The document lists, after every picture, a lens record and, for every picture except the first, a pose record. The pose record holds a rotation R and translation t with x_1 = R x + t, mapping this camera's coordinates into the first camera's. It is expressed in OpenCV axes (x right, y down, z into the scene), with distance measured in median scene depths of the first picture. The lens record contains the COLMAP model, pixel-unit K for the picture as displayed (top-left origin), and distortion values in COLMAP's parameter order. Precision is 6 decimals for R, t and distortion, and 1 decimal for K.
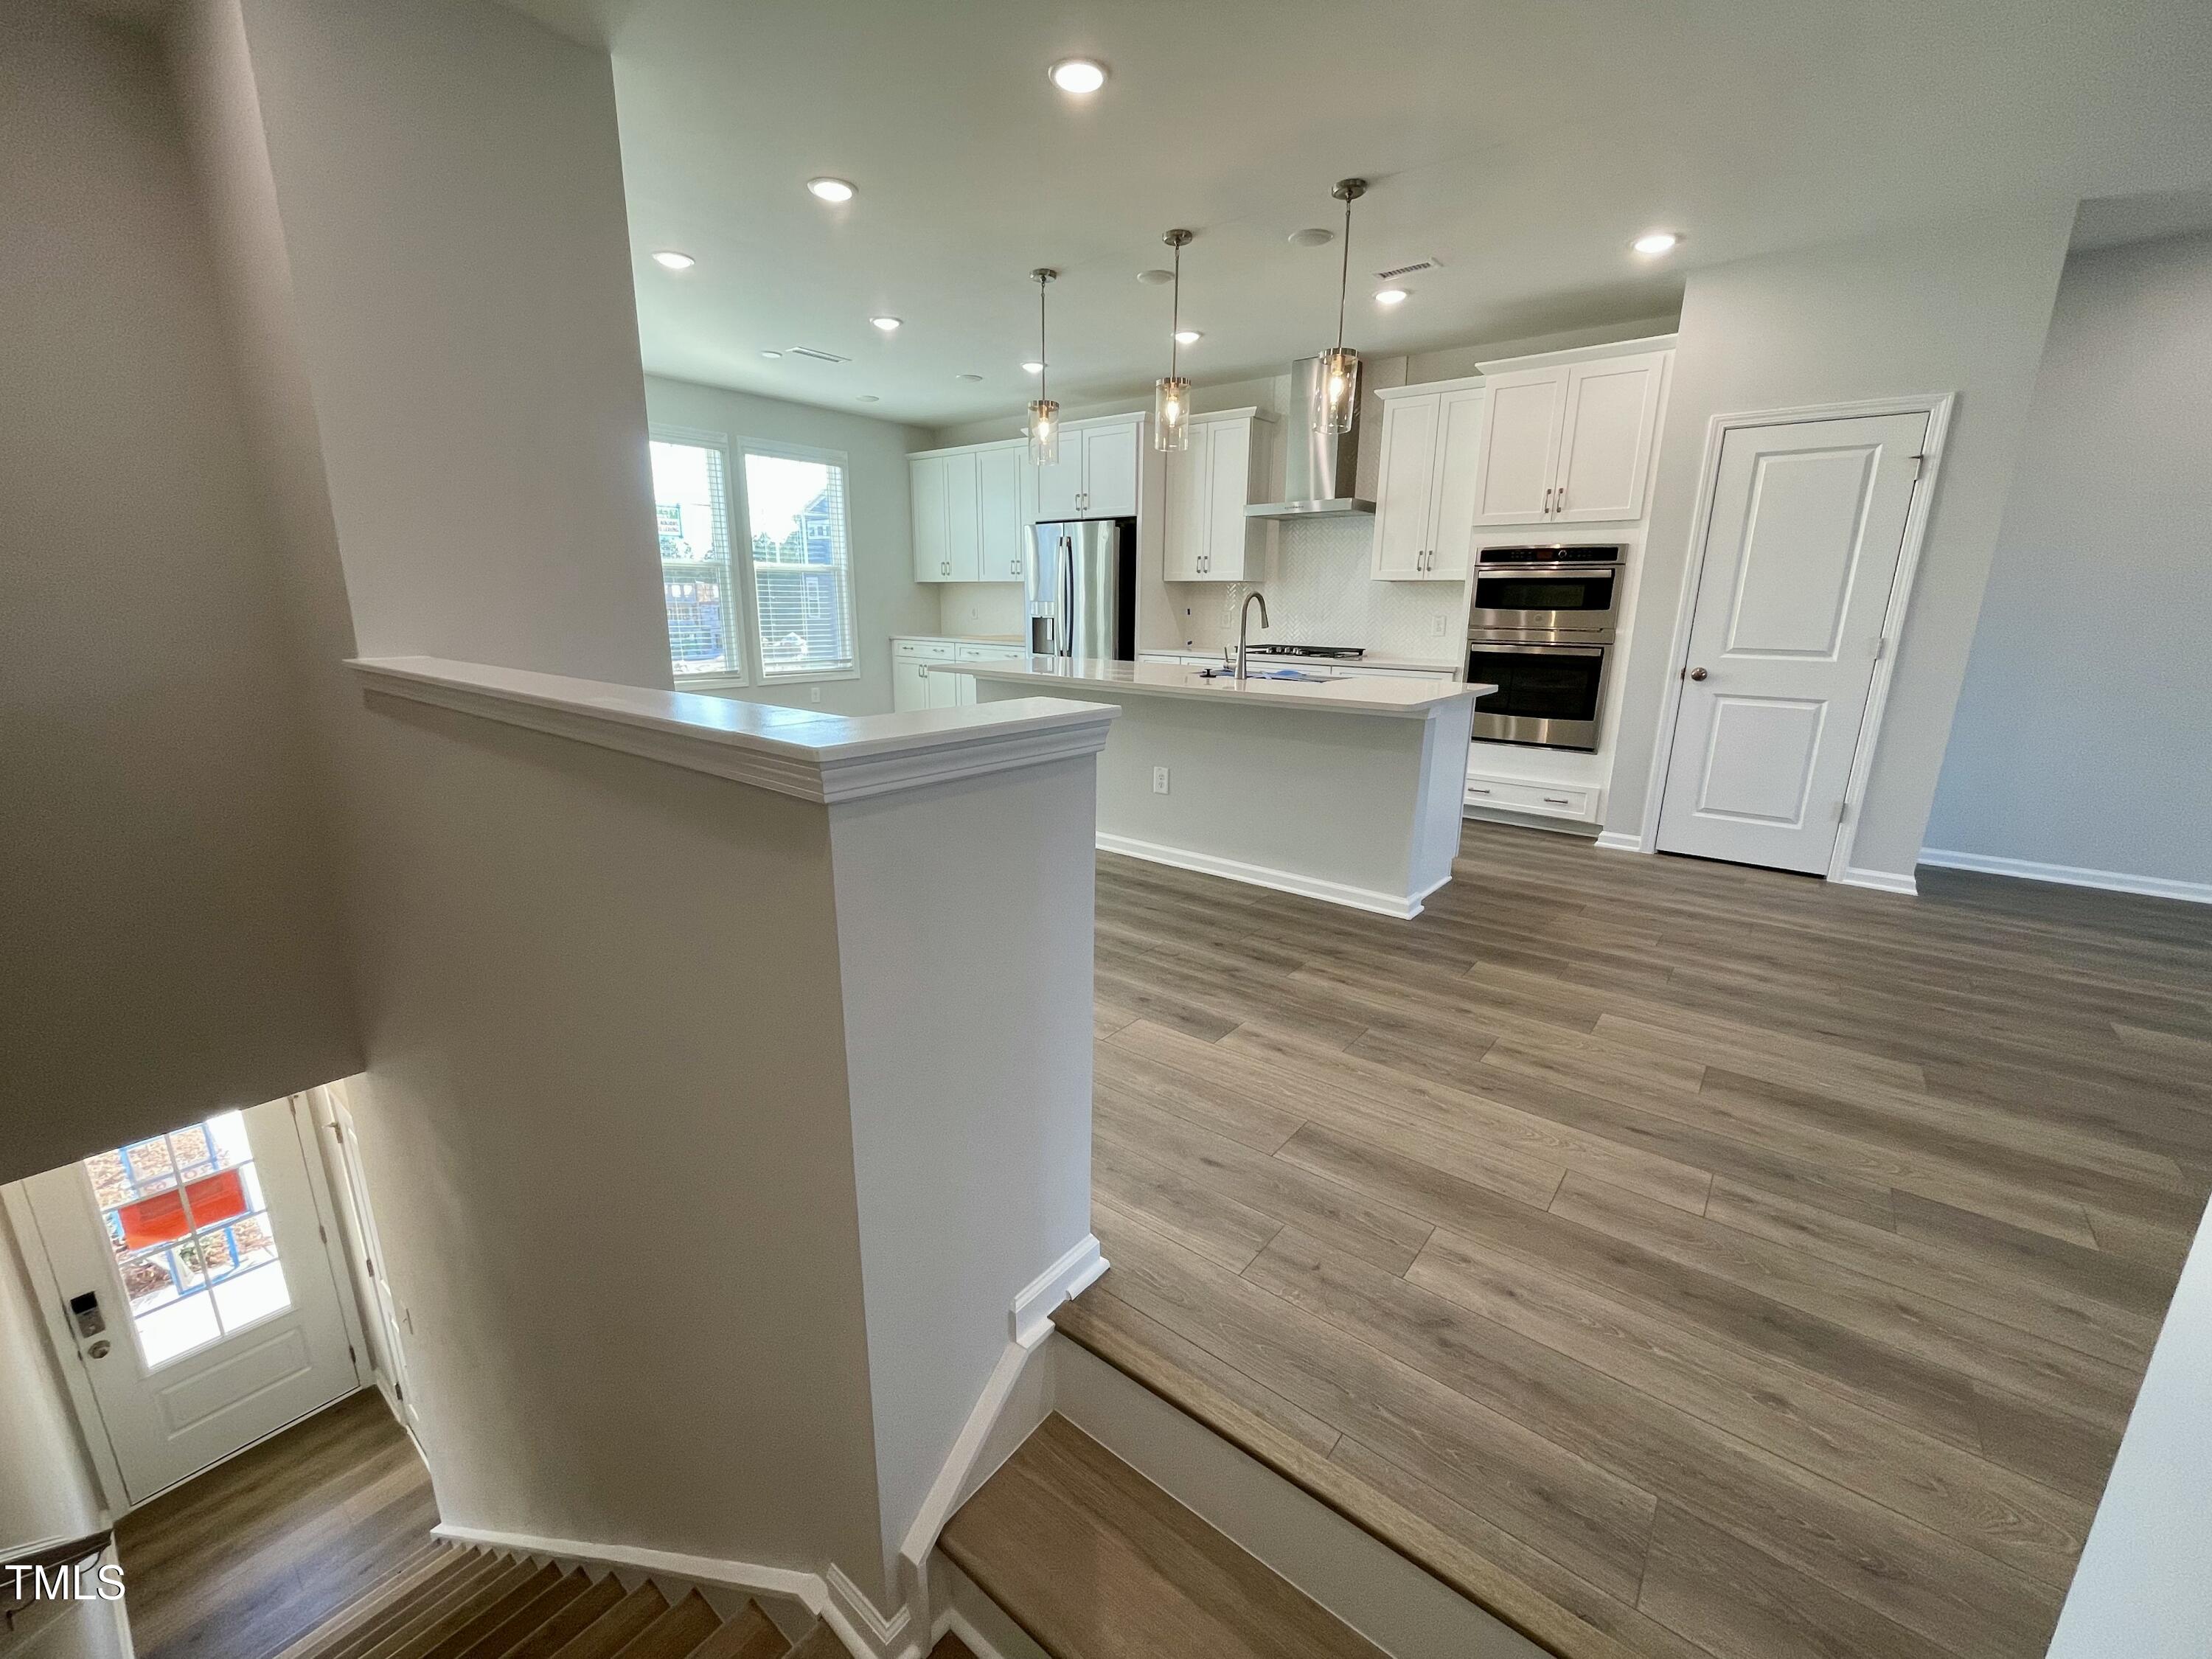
lens RADIAL K [[896.0, 0, 1106.0], [0, 896.0, 829.5], [0, 0, 1]] dist [-0.001162, -0.000084]
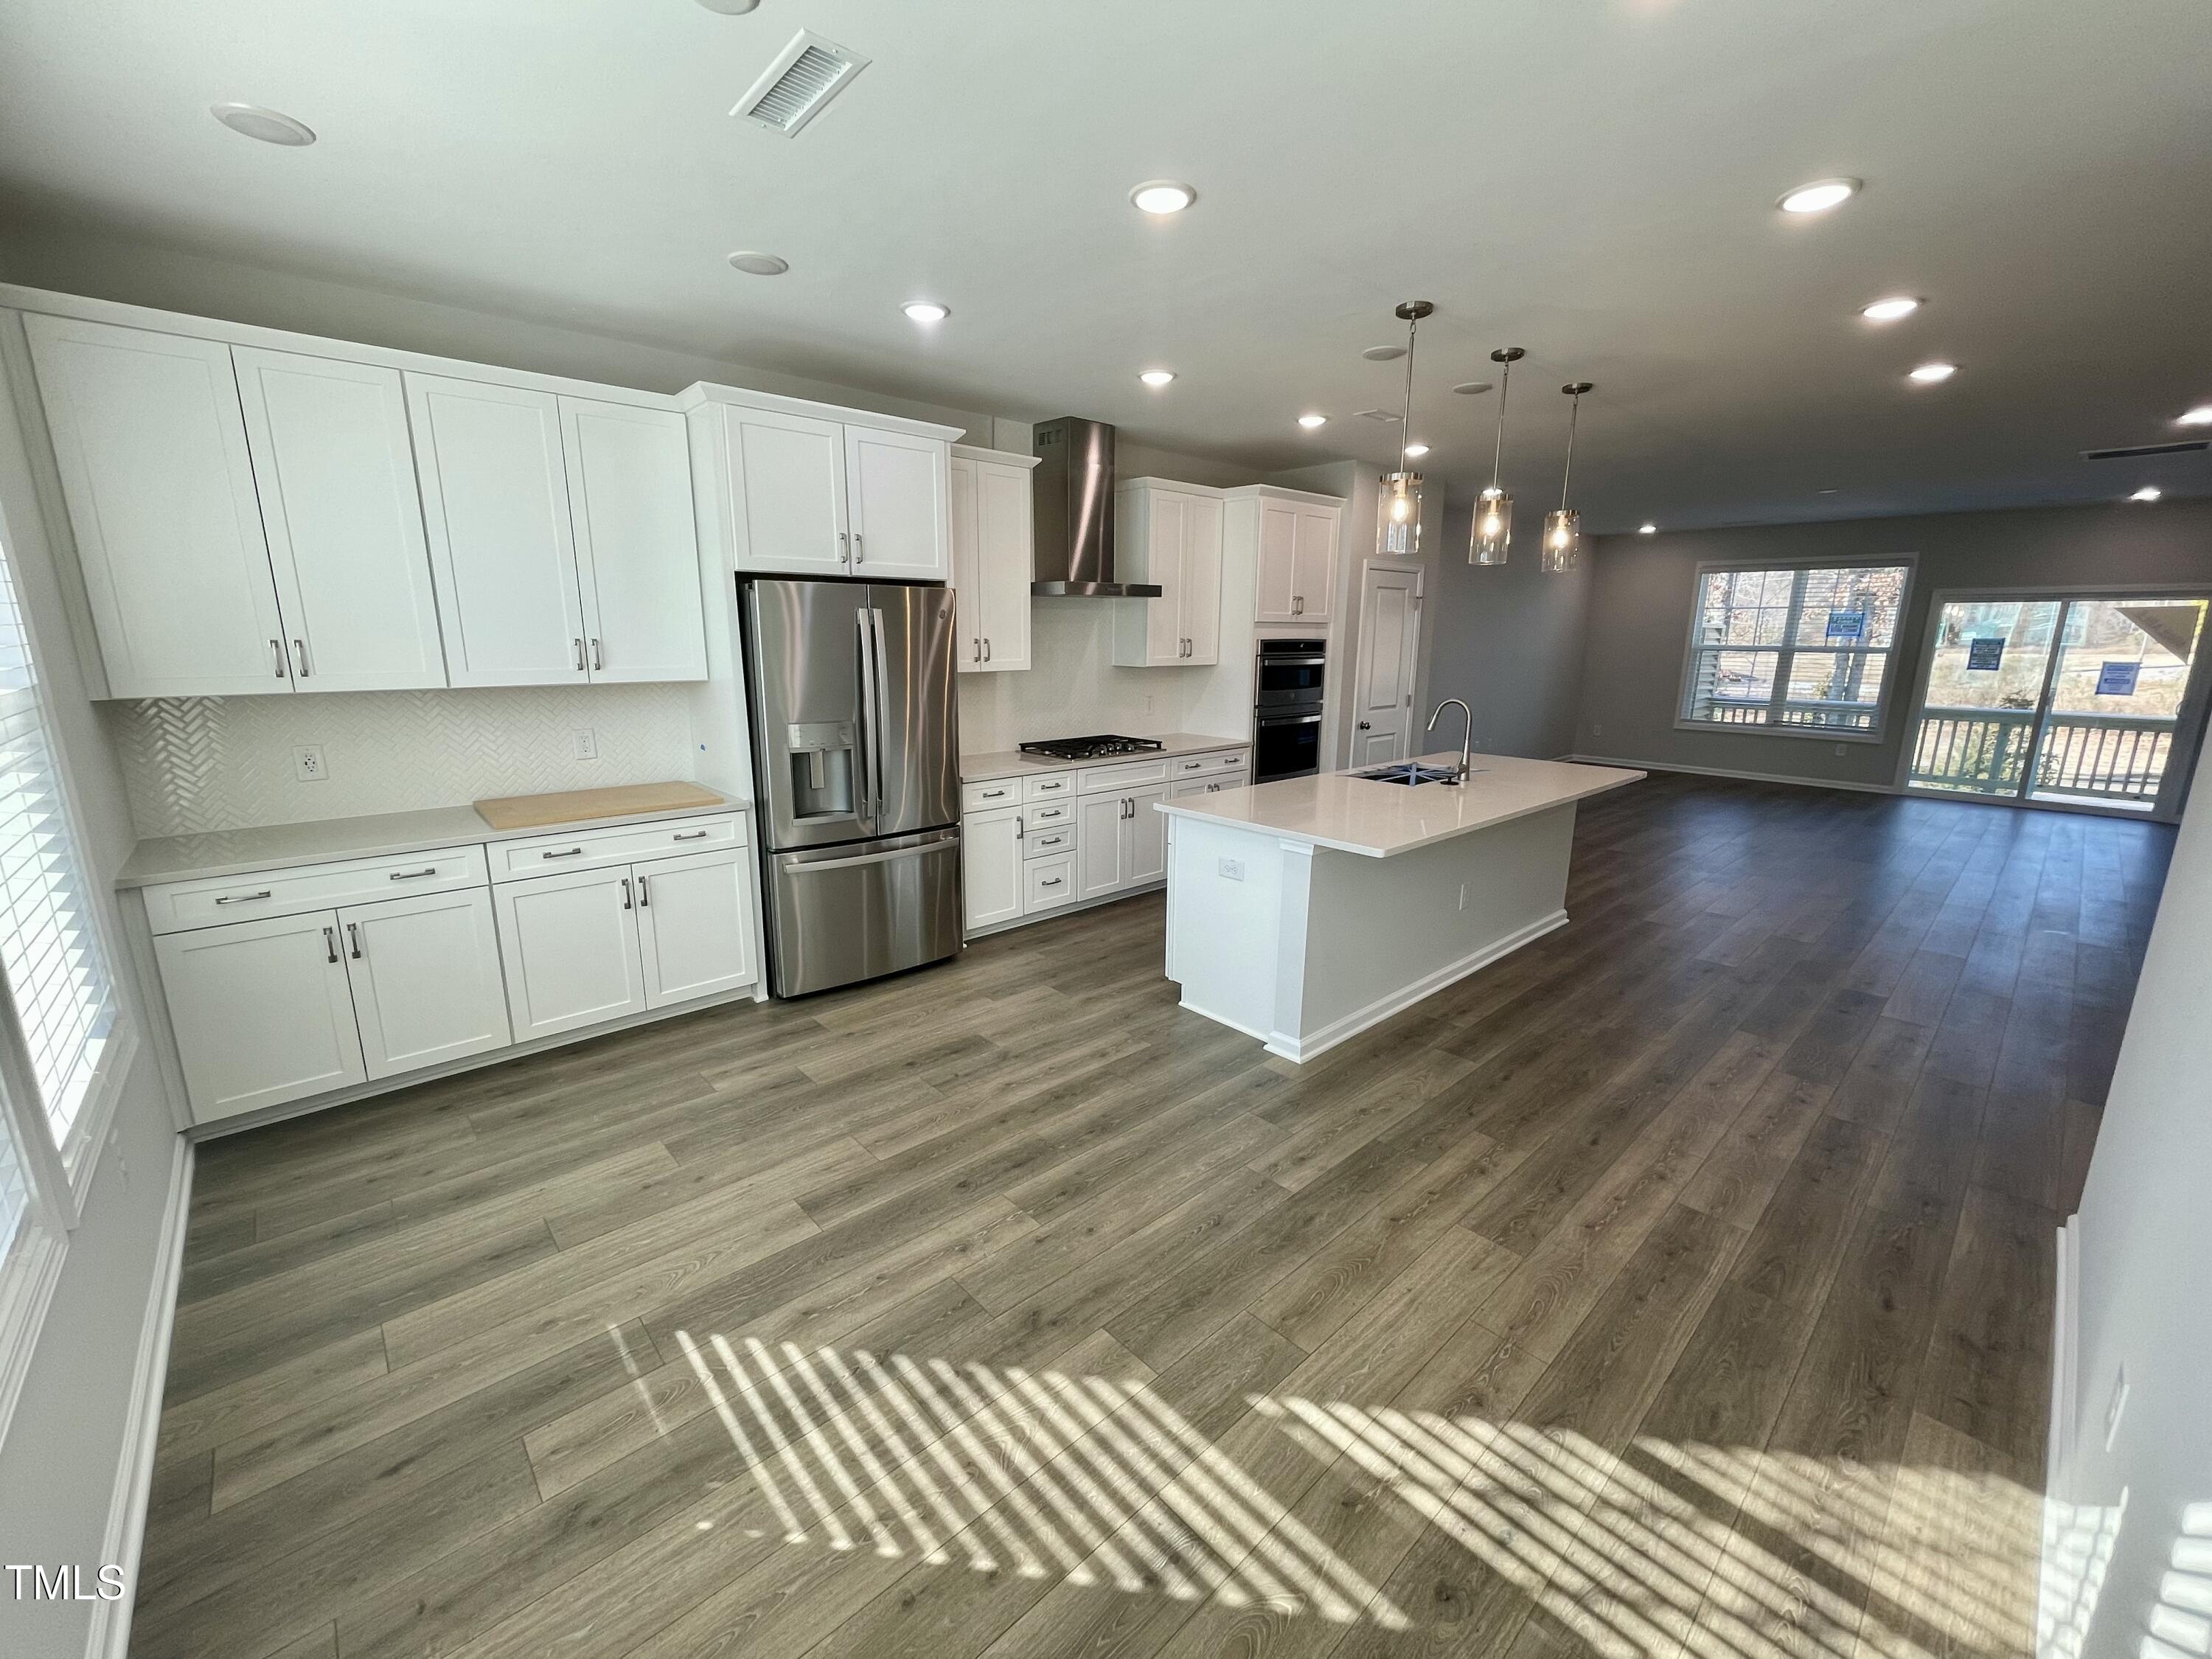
lens RADIAL K [[892.8, 0, 1105.5], [0, 892.8, 841.2], [0, 0, 1]] dist [-0.000935, -0.000073]
pose [[0.149240, -0.239816, 0.959279, -0.847622], [0.238141, 0.950305, 0.200524, -0.370461], [-0.959696, 0.198517, 0.198934, 1.083330]]
